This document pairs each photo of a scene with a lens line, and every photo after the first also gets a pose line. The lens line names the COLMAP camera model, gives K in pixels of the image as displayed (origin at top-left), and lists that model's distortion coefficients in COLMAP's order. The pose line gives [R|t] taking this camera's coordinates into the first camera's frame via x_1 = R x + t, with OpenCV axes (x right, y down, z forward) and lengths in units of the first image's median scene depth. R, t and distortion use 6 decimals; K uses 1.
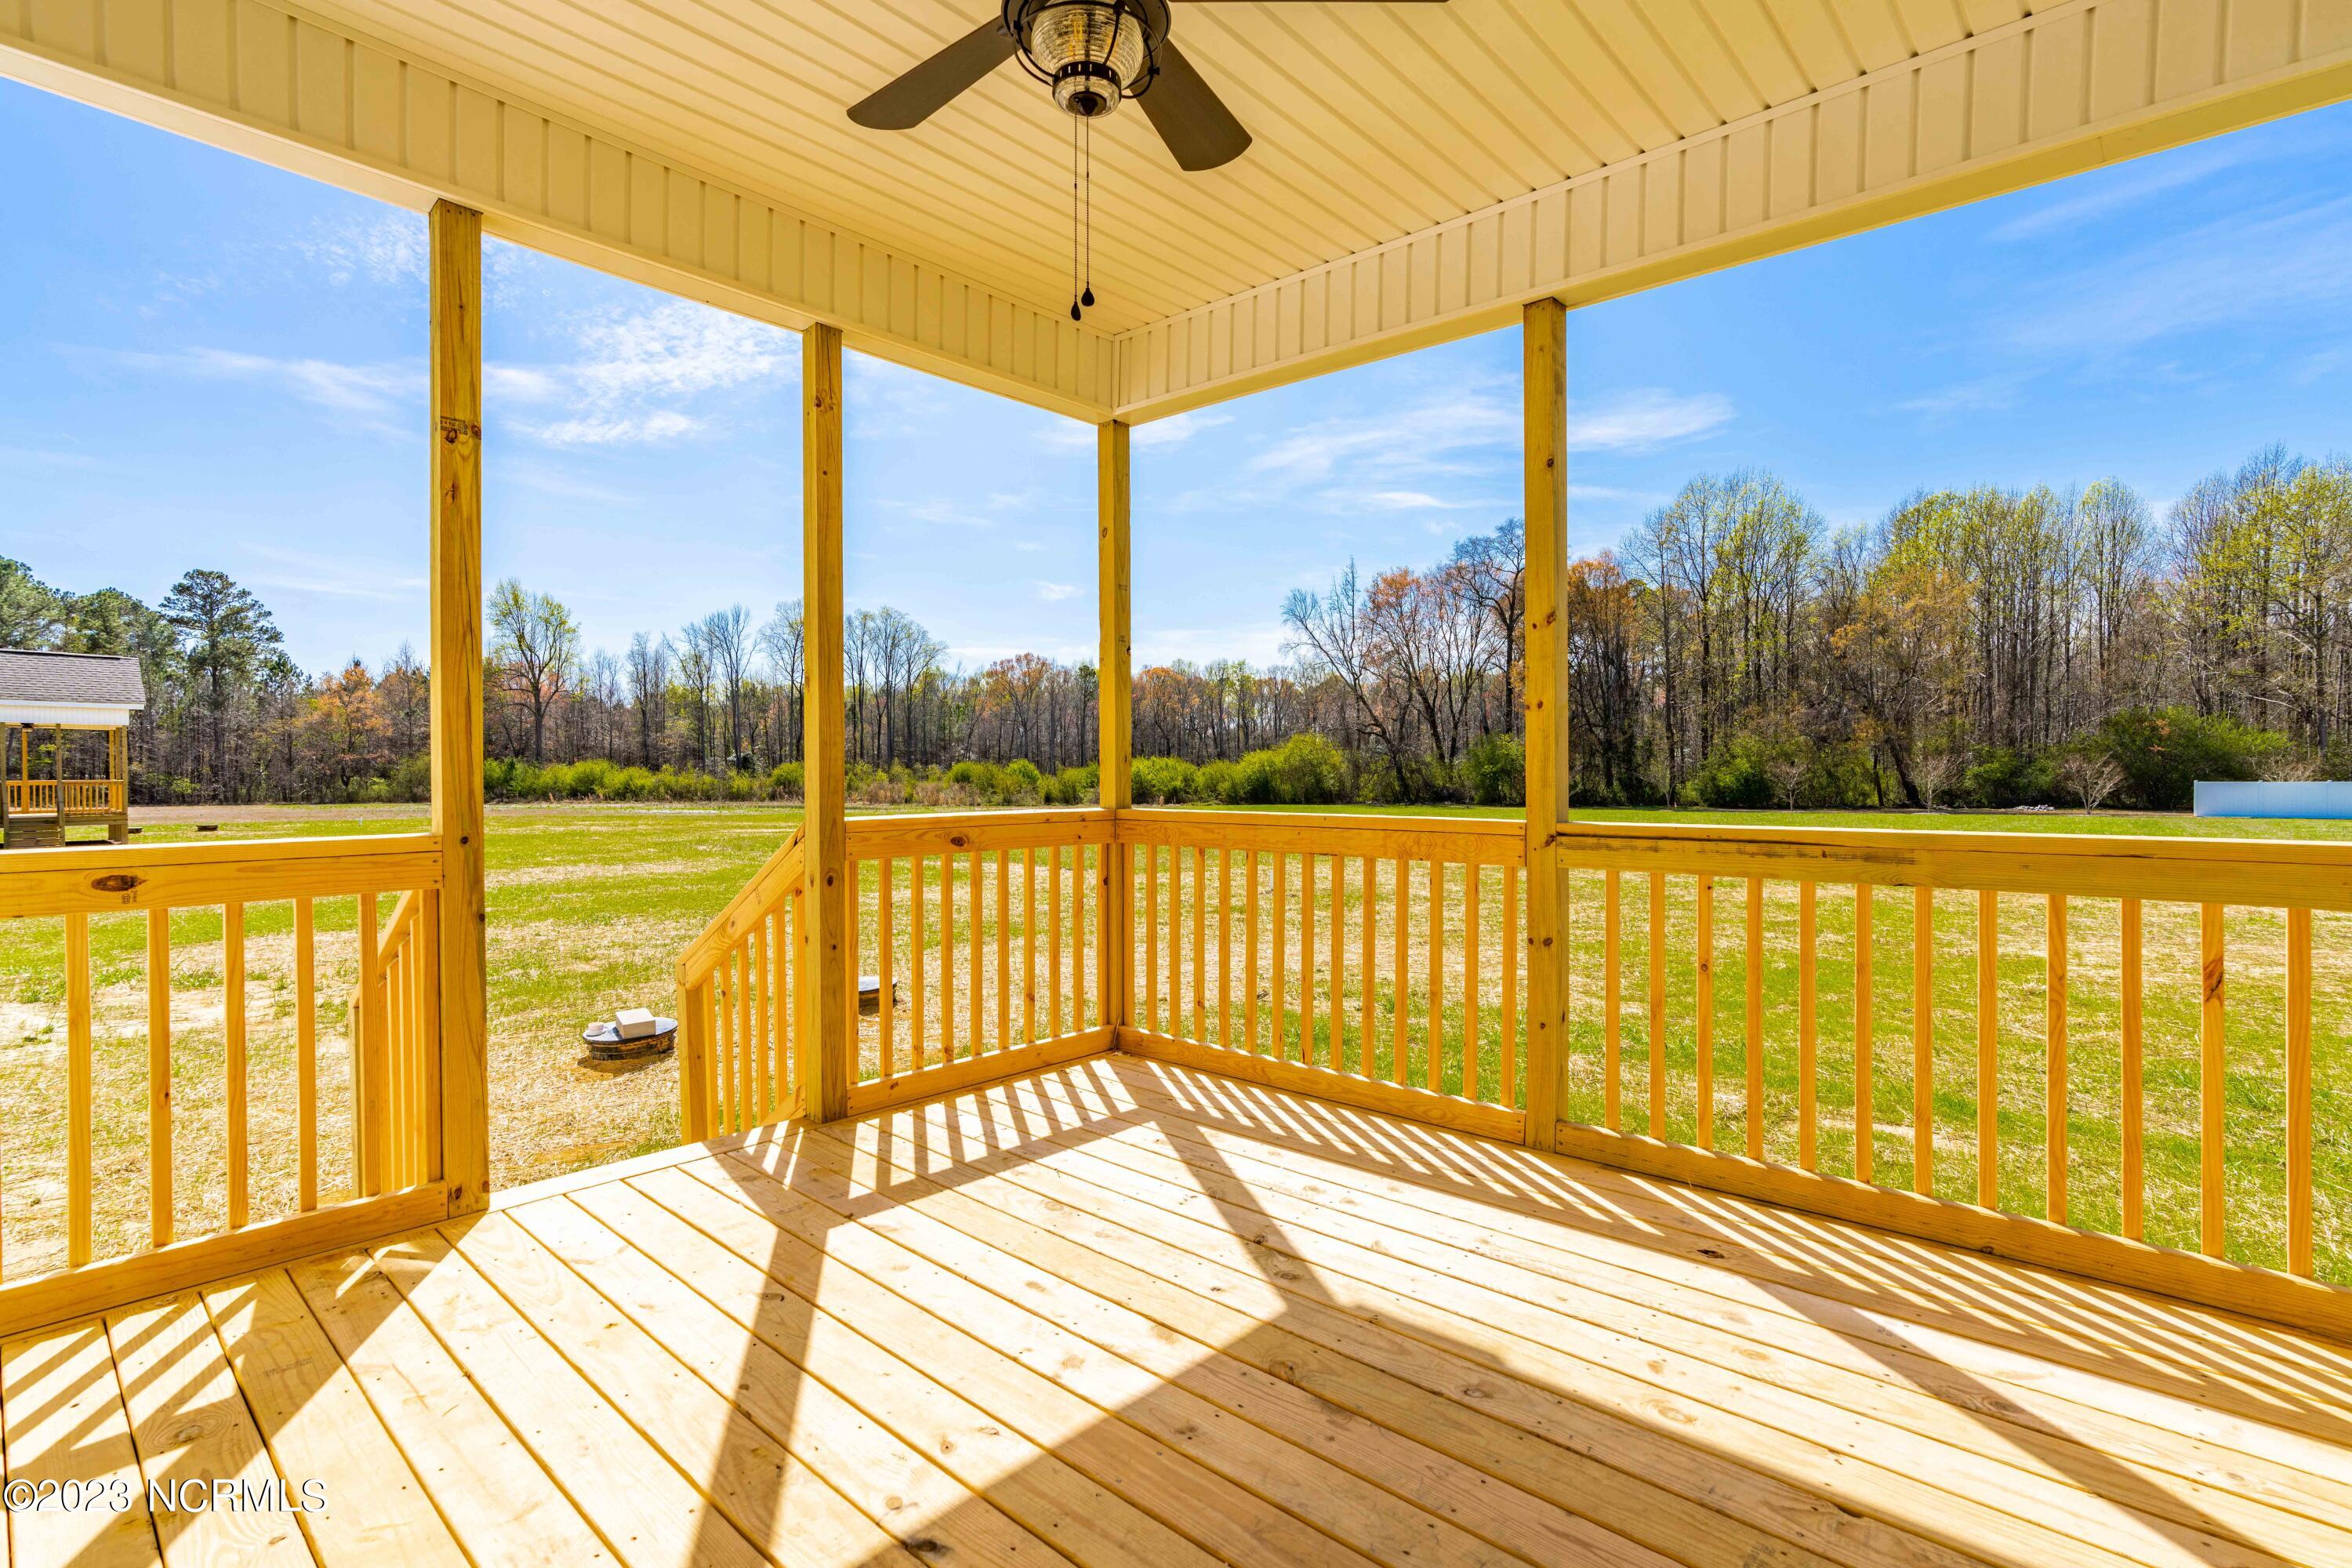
lens RADIAL K [[1120.7, 0, 1176.0], [0, 1120.7, 784.0], [0, 0, 1]] dist [0.018613, 0.000798]
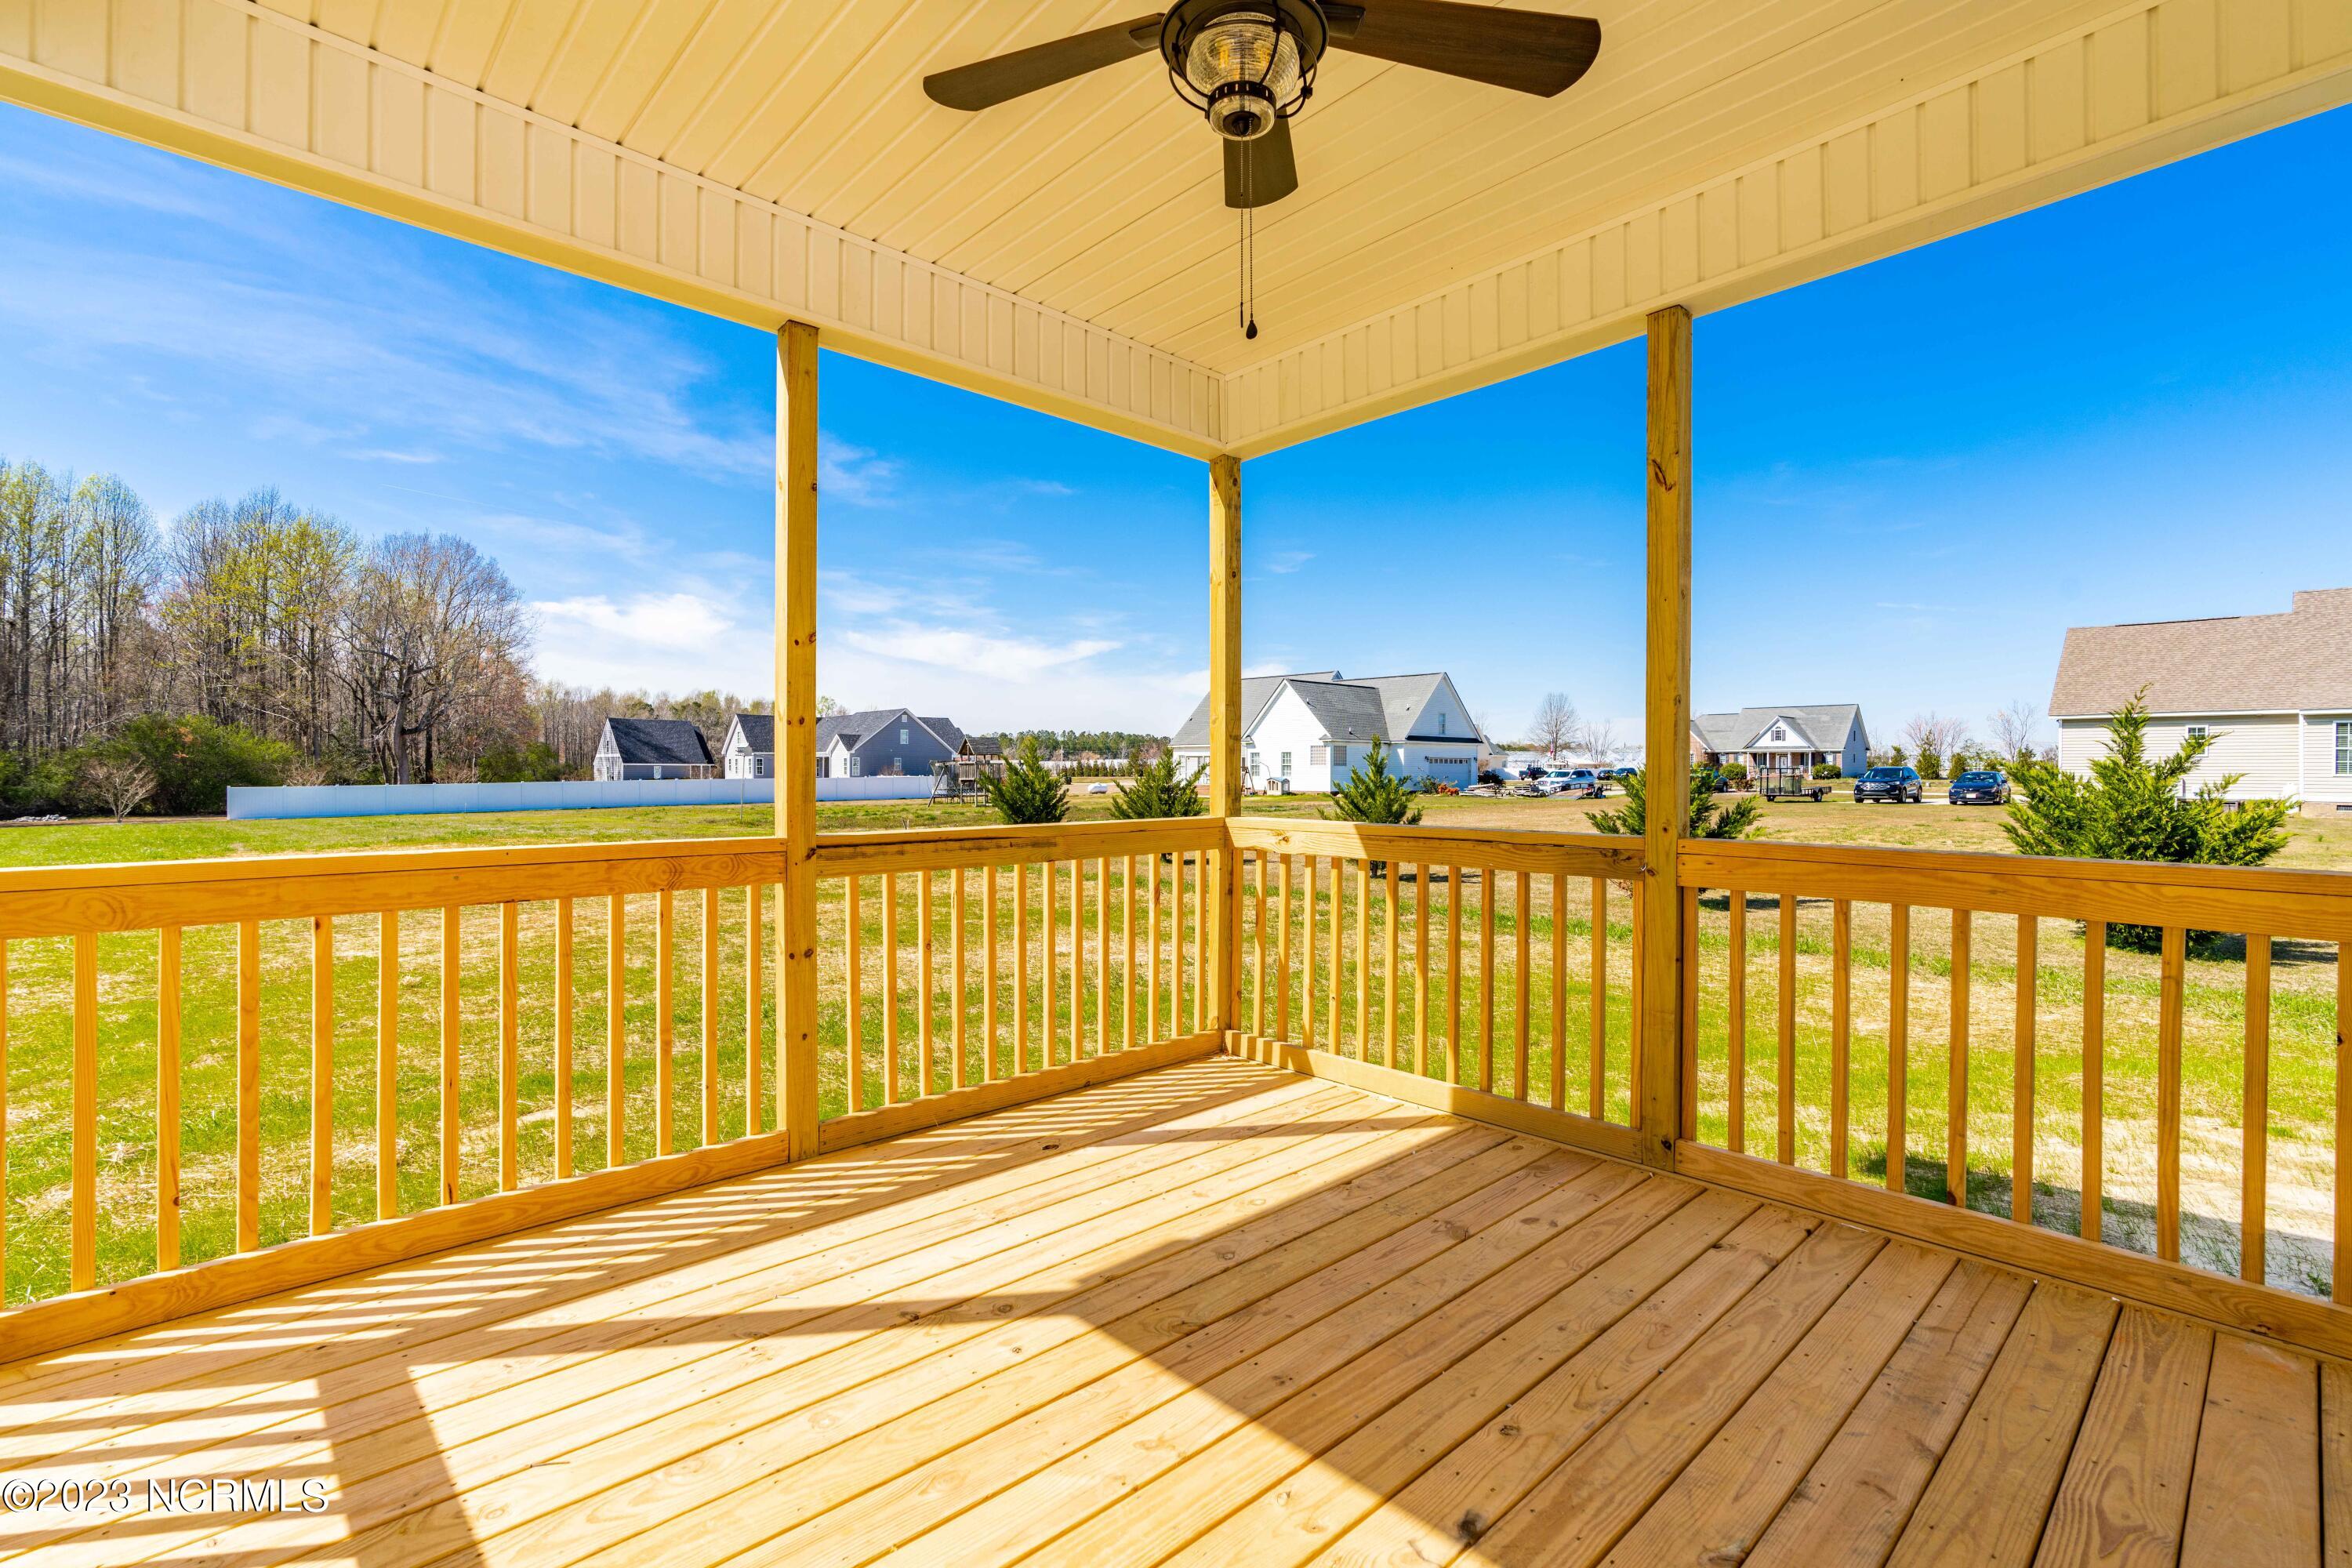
lens RADIAL K [[1079.6, 0, 1175.8], [0, 1079.6, 777.7], [0, 0, 1]] dist [-0.017858, 0.020223]
pose [[0.088070, -0.002138, 0.996112, -0.609934], [0.012598, 0.999920, 0.001032, -0.015666], [-0.996035, 0.012458, 0.088090, 0.573589]]
